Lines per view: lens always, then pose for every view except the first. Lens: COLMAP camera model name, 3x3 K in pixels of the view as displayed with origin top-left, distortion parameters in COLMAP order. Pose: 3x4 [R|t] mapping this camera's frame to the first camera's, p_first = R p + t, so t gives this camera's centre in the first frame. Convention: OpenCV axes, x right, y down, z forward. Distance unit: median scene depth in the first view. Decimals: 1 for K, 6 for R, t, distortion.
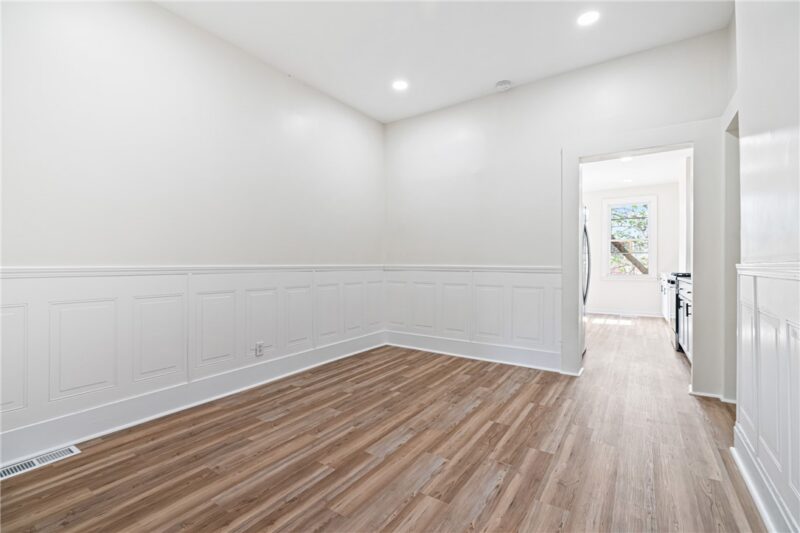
lens RADIAL K [[355.5, 0, 401.8], [0, 355.5, 264.6], [0, 0, 1]] dist [0.000690, 0.000101]
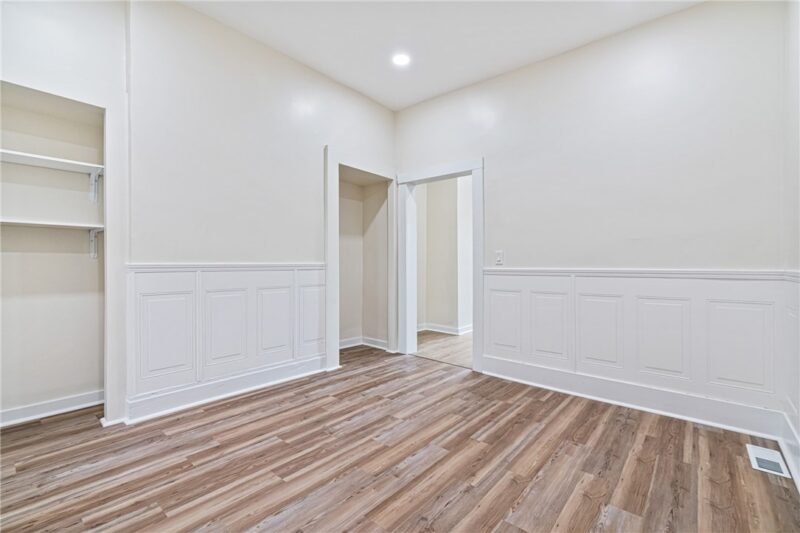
lens RADIAL K [[355.5, 0, 399.1], [0, 355.5, 266.0], [0, 0, 1]] dist [0.000690, 0.000101]
pose [[-0.993615, -0.006273, 0.112650, -0.073340], [-0.005214, 0.999939, 0.009692, -0.010924], [-0.112704, 0.009043, -0.993587, 2.016552]]
